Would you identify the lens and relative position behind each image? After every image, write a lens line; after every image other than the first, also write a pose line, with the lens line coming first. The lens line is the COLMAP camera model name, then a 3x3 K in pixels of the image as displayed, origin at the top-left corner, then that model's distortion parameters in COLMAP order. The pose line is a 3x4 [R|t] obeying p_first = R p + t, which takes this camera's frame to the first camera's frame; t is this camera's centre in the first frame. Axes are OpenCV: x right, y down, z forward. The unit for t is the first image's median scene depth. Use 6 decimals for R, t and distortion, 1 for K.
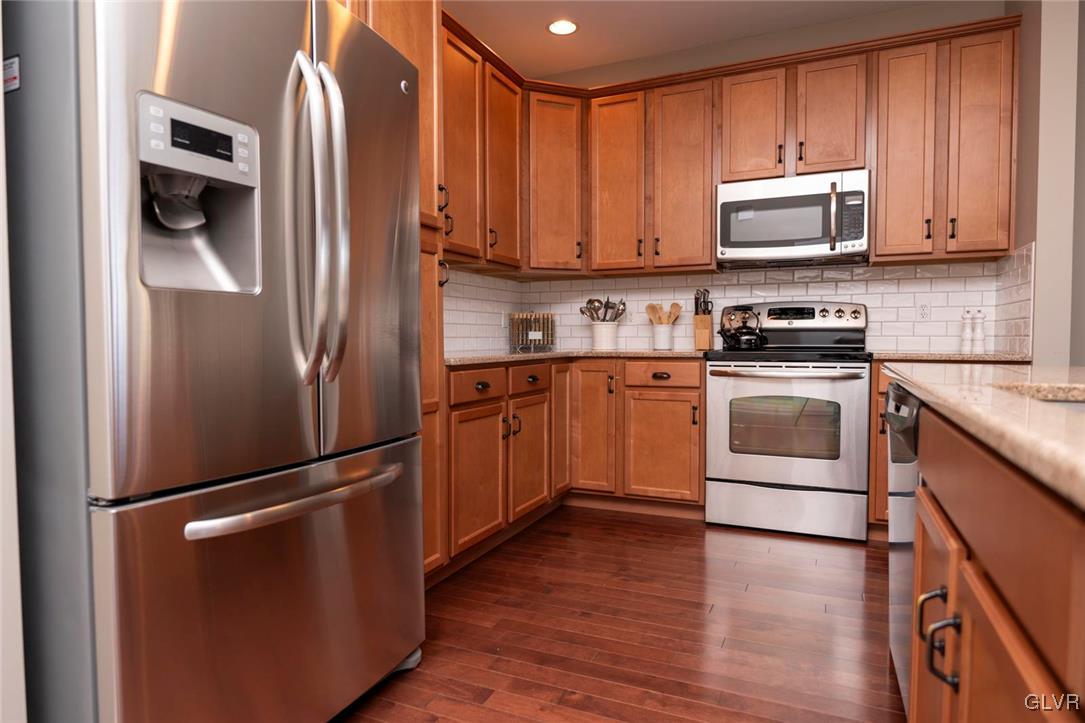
lens RADIAL K [[630.4, 0, 541.5], [0, 630.4, 362.1], [0, 0, 1]] dist [0.000817, -0.006743]
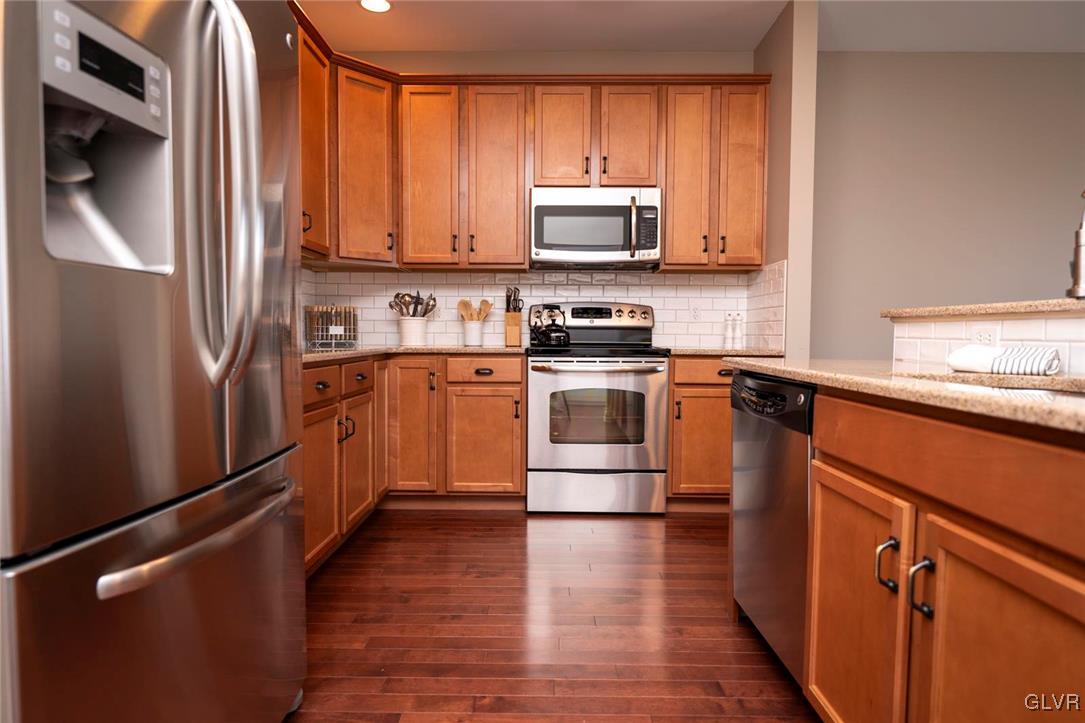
lens RADIAL K [[630.4, 0, 541.5], [0, 630.4, 362.3], [0, 0, 1]] dist [0.000817, -0.006743]
pose [[0.916785, -0.009069, 0.399277, -0.133743], [0.006382, 0.999947, 0.008059, -0.000983], [-0.399329, -0.004840, 0.916795, 0.037572]]
